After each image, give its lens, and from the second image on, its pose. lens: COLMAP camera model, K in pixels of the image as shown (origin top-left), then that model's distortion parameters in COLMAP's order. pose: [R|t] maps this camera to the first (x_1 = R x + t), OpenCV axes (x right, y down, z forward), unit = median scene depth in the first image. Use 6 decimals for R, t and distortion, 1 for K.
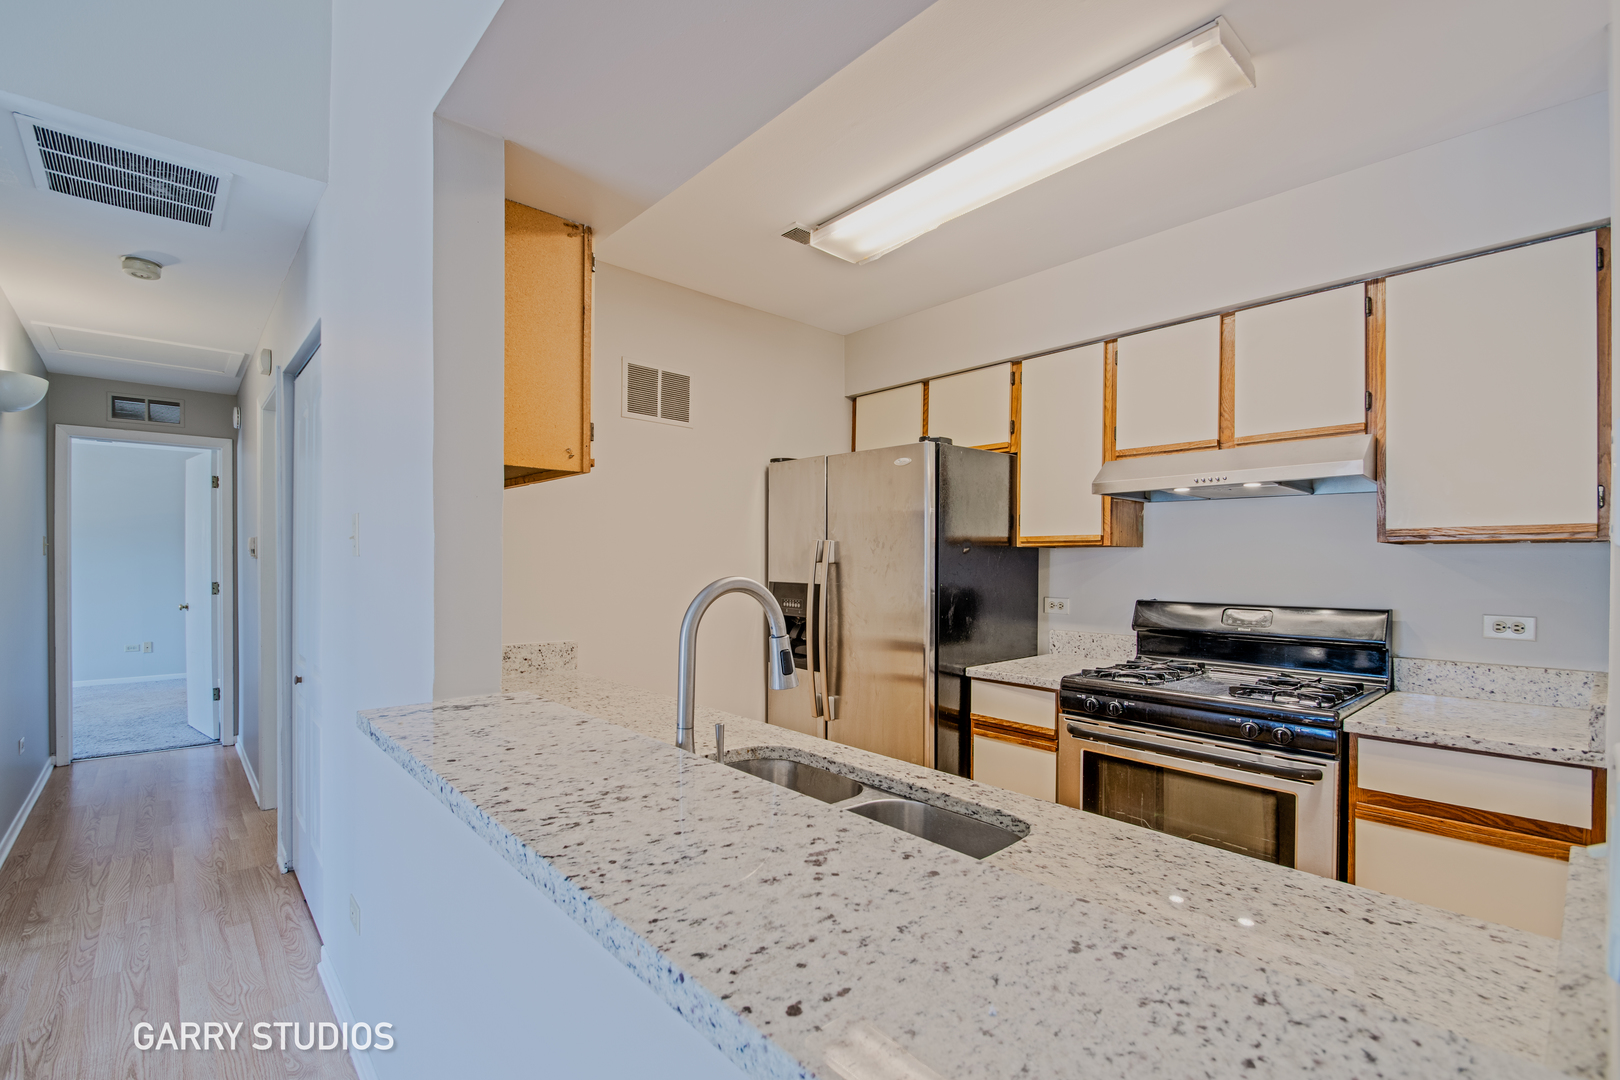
lens RADIAL K [[716.5, 0, 809.6], [0, 716.5, 564.2], [0, 0, 1]] dist [0.010196, -0.013067]
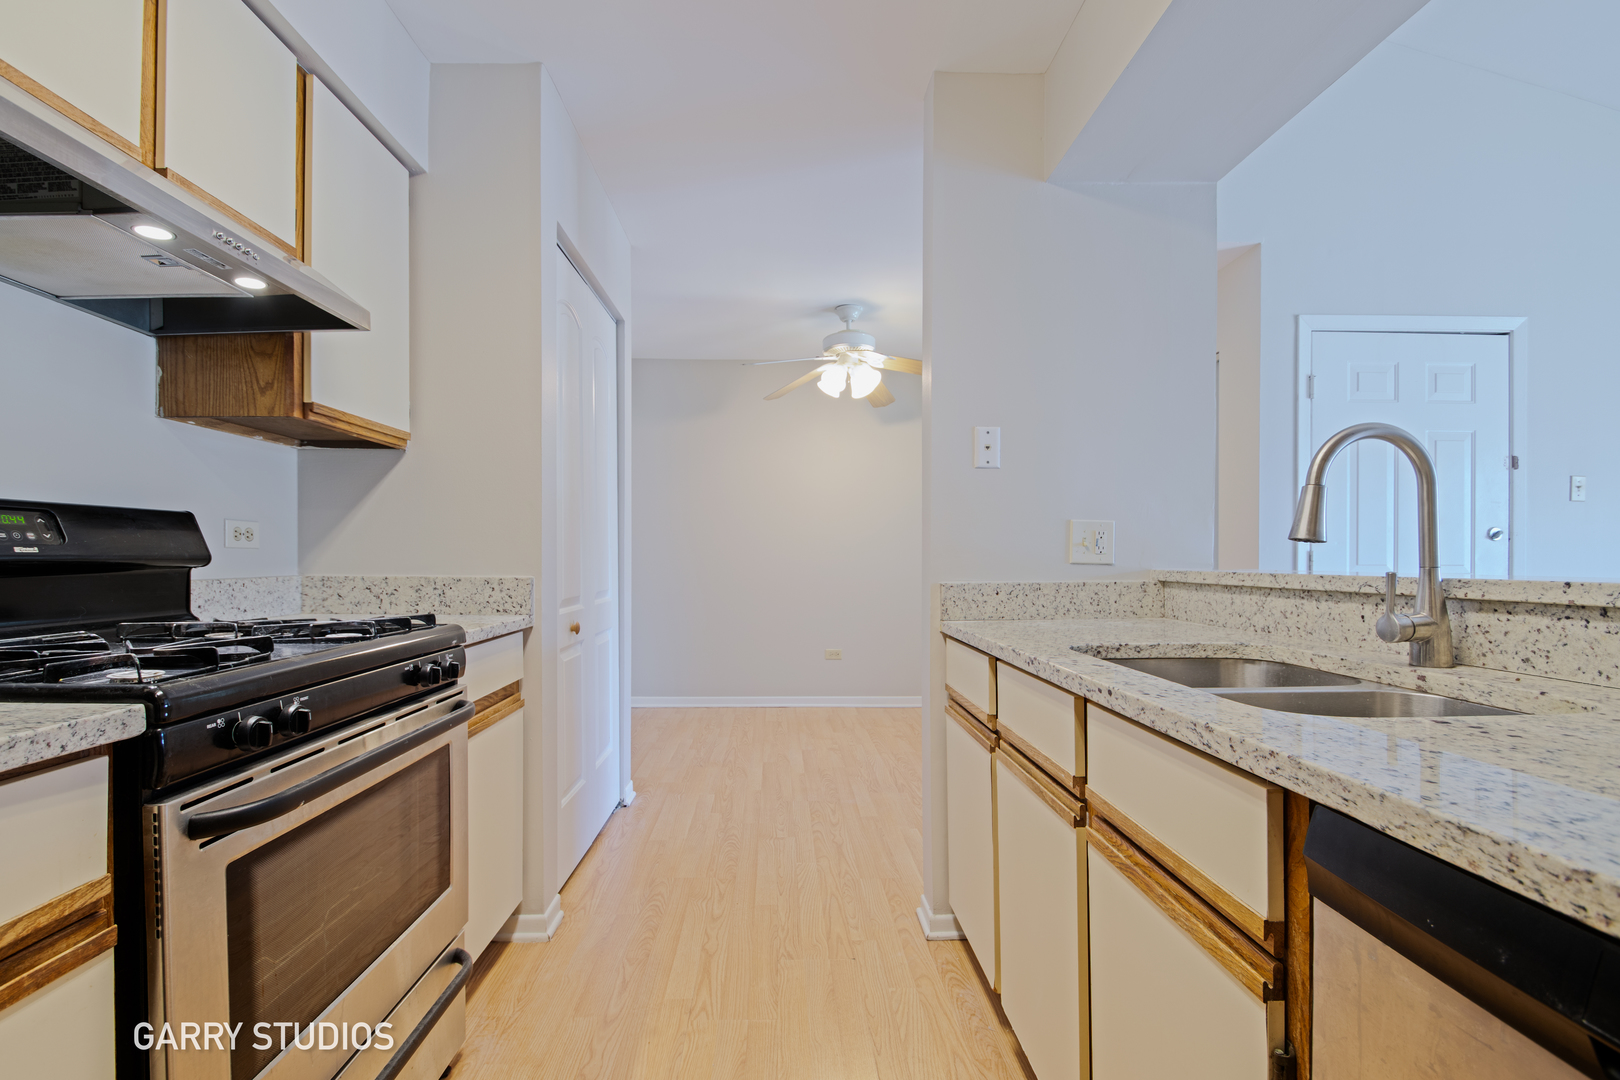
lens RADIAL K [[716.5, 0, 794.1], [0, 716.5, 554.6], [0, 0, 1]] dist [0.010196, -0.013067]
pose [[-0.747652, -0.008197, 0.664040, -0.084749], [-0.009732, 0.999952, 0.001387, 0.094660], [-0.664019, -0.005426, -0.747696, 1.091350]]
